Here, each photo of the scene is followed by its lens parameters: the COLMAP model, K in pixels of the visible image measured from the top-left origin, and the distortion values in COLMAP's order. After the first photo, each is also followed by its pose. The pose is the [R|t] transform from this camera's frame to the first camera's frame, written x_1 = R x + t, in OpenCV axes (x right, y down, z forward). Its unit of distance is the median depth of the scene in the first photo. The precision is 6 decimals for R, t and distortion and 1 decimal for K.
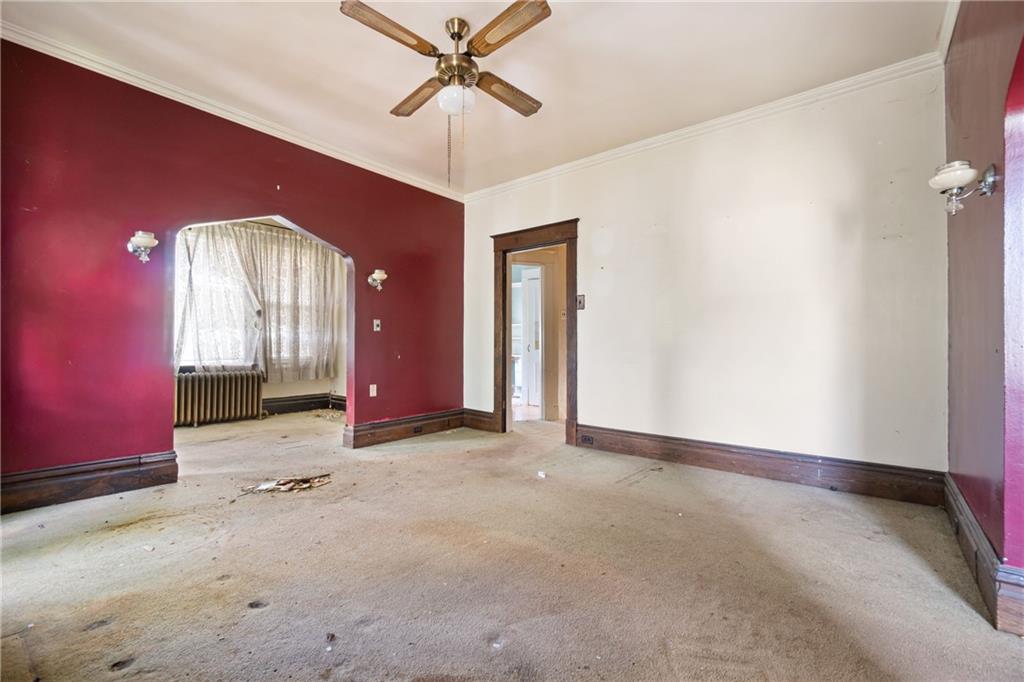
lens RADIAL K [[442.9, 0, 502.0], [0, 442.9, 340.3], [0, 0, 1]] dist [-0.001014, 0.000210]
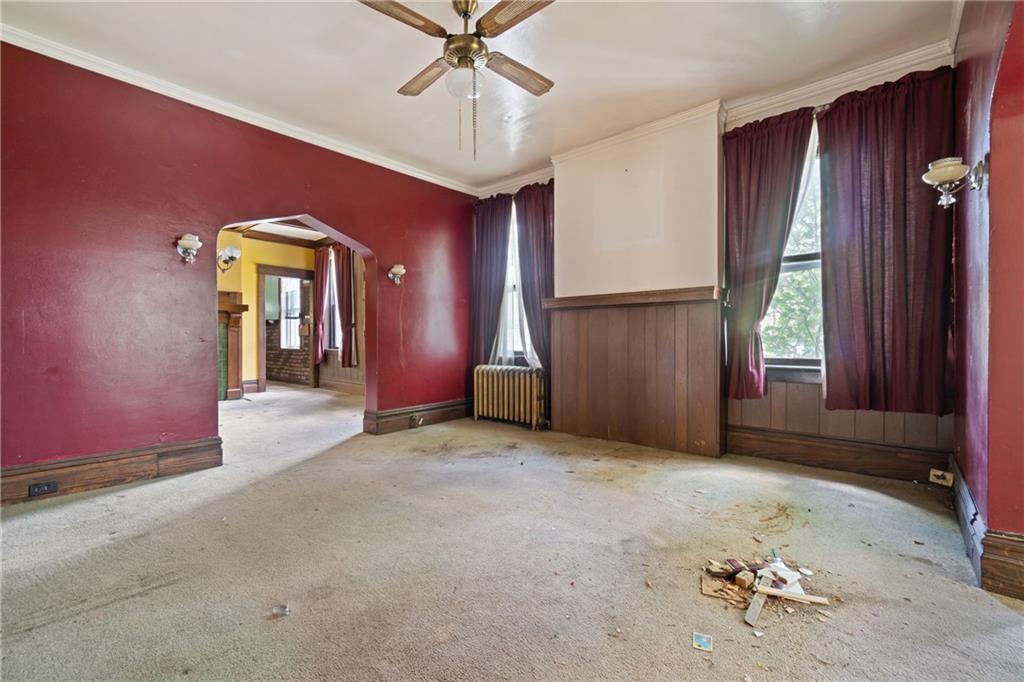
lens RADIAL K [[442.9, 0, 502.0], [0, 442.9, 340.3], [0, 0, 1]] dist [-0.001014, 0.000210]
pose [[-0.999771, -0.001407, 0.021361, -0.206773], [-0.001466, 0.999995, -0.002751, 0.023646], [-0.021357, -0.002782, -0.999768, 2.014952]]
